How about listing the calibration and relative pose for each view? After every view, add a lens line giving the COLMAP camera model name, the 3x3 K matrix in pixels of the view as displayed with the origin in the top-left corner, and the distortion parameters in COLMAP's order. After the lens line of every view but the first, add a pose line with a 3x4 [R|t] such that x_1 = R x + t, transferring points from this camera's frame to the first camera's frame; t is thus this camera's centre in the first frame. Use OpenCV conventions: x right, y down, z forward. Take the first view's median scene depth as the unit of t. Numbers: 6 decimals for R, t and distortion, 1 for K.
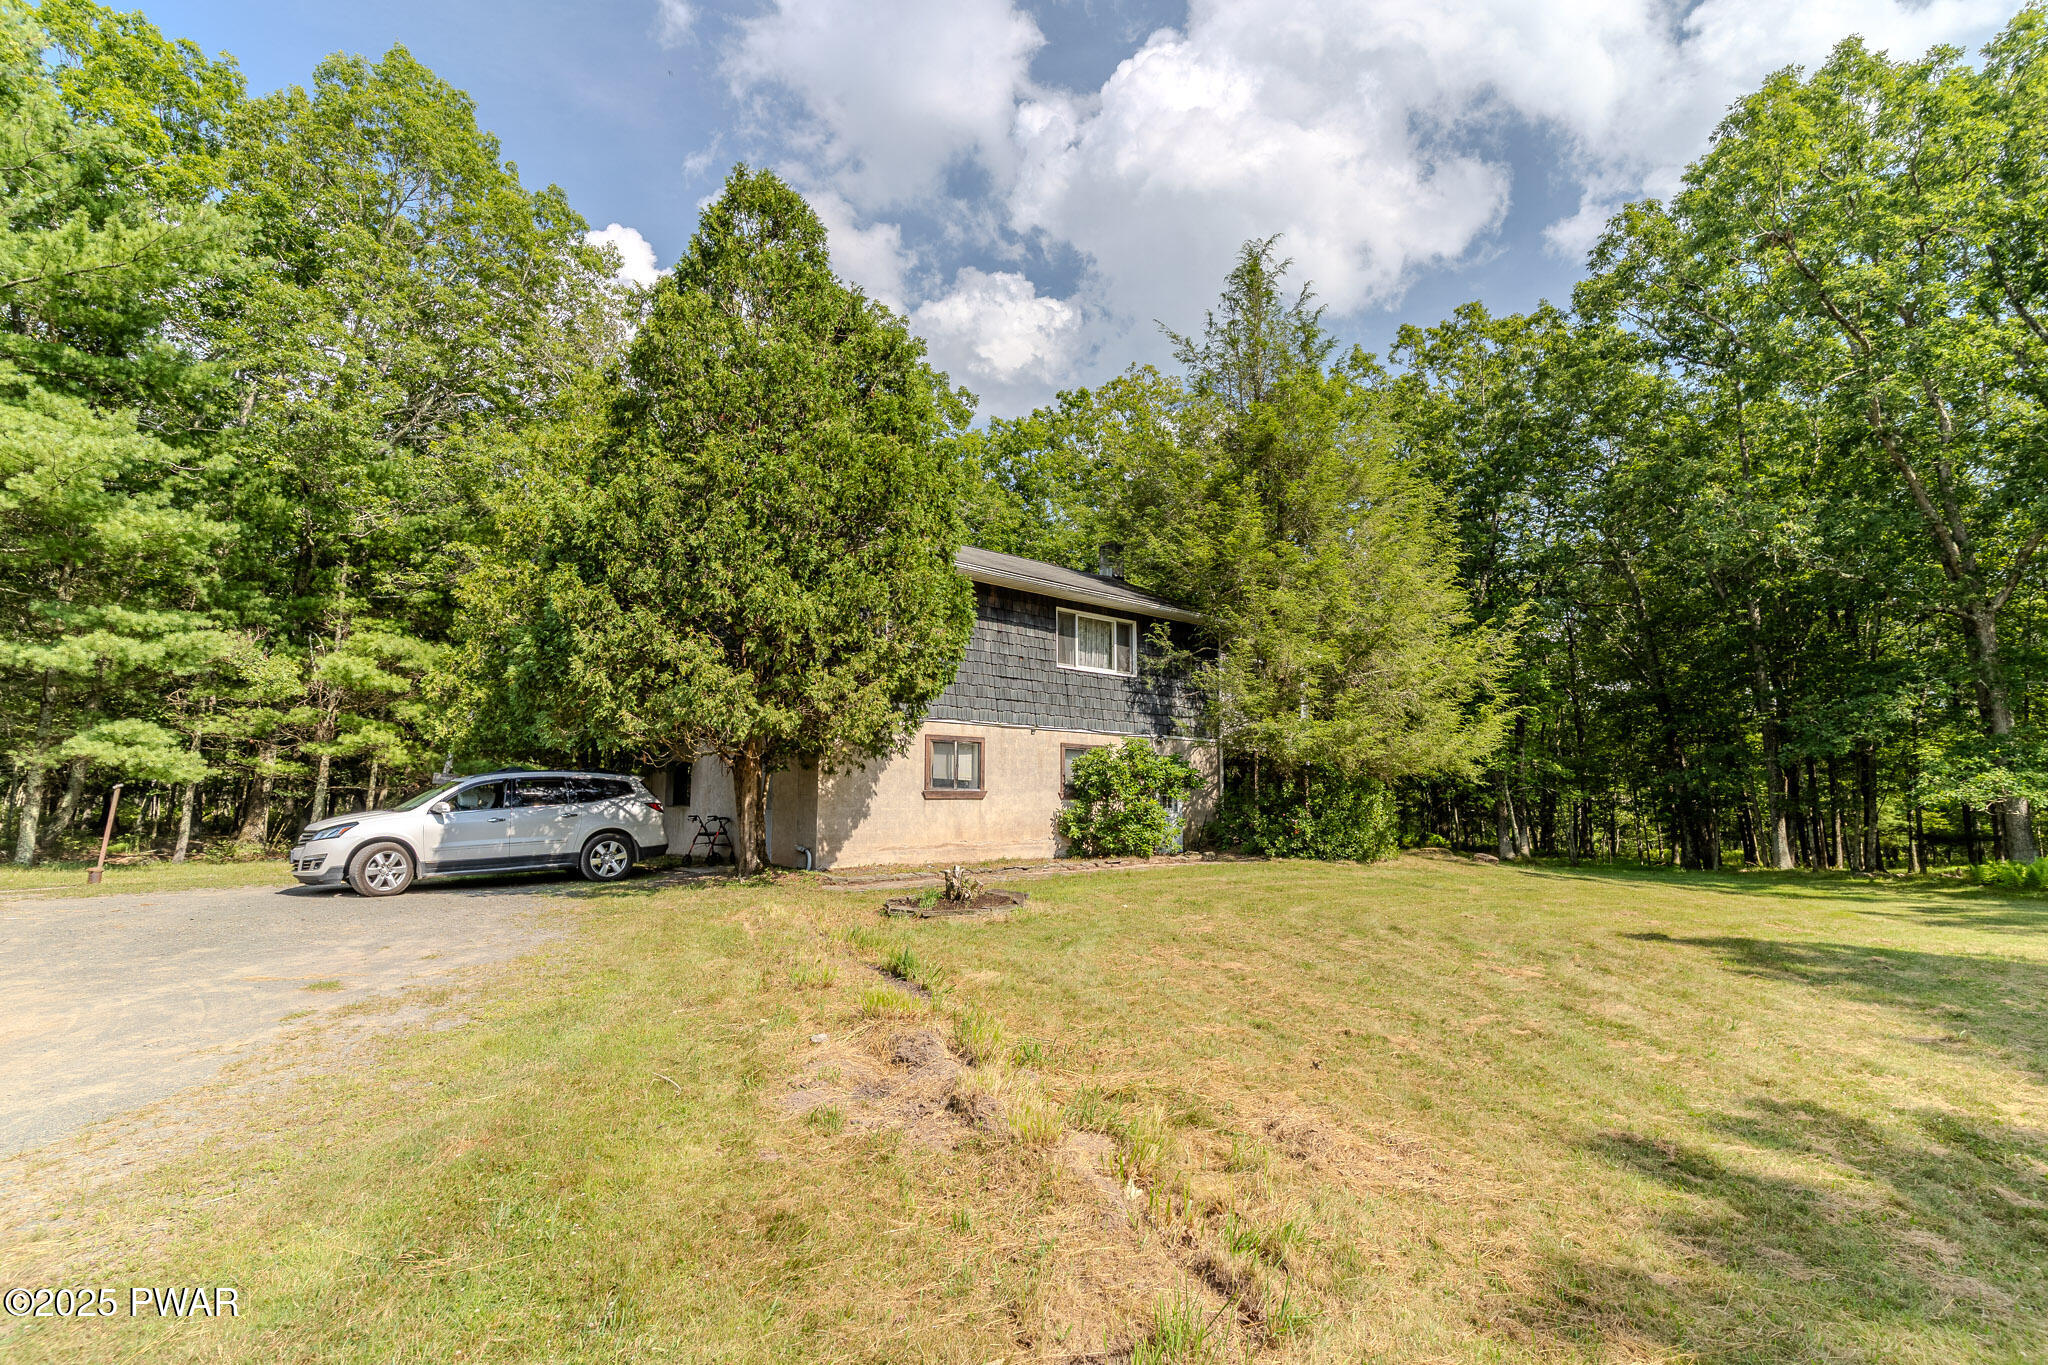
lens RADIAL K [[996.3, 0, 1030.5], [0, 996.3, 682.0], [0, 0, 1]] dist [0.002108, -0.000446]
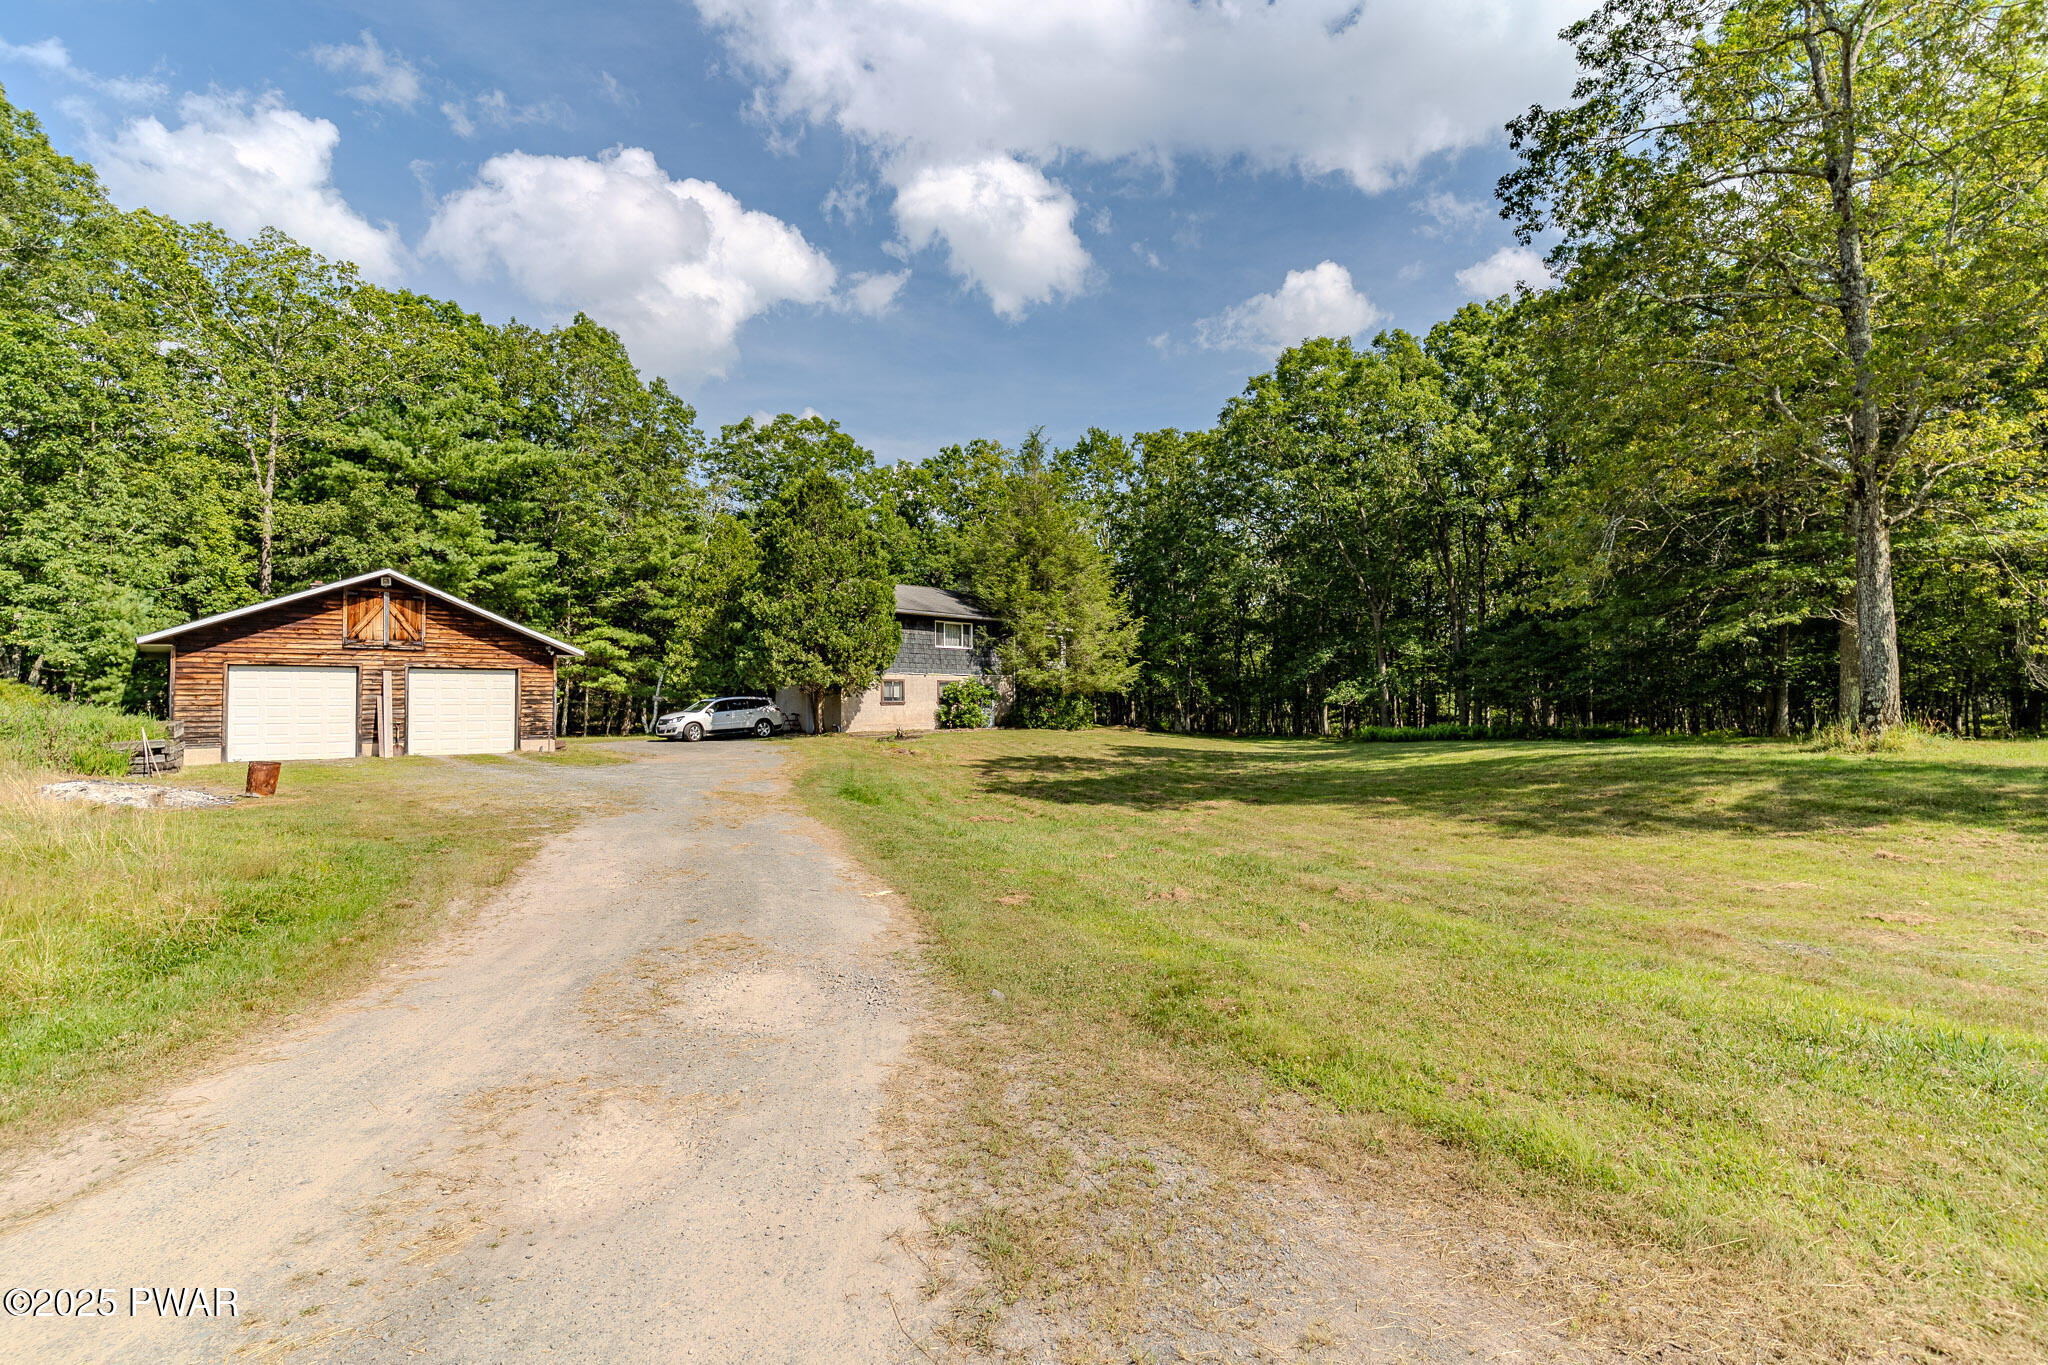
lens RADIAL K [[996.3, 0, 1024.9], [0, 996.3, 686.5], [0, 0, 1]] dist [0.002108, -0.000446]
pose [[0.995202, -0.008970, 0.097432, 0.007474], [-0.001247, 0.994545, 0.104297, -0.171607], [-0.097836, -0.103918, 0.989762, -1.356988]]
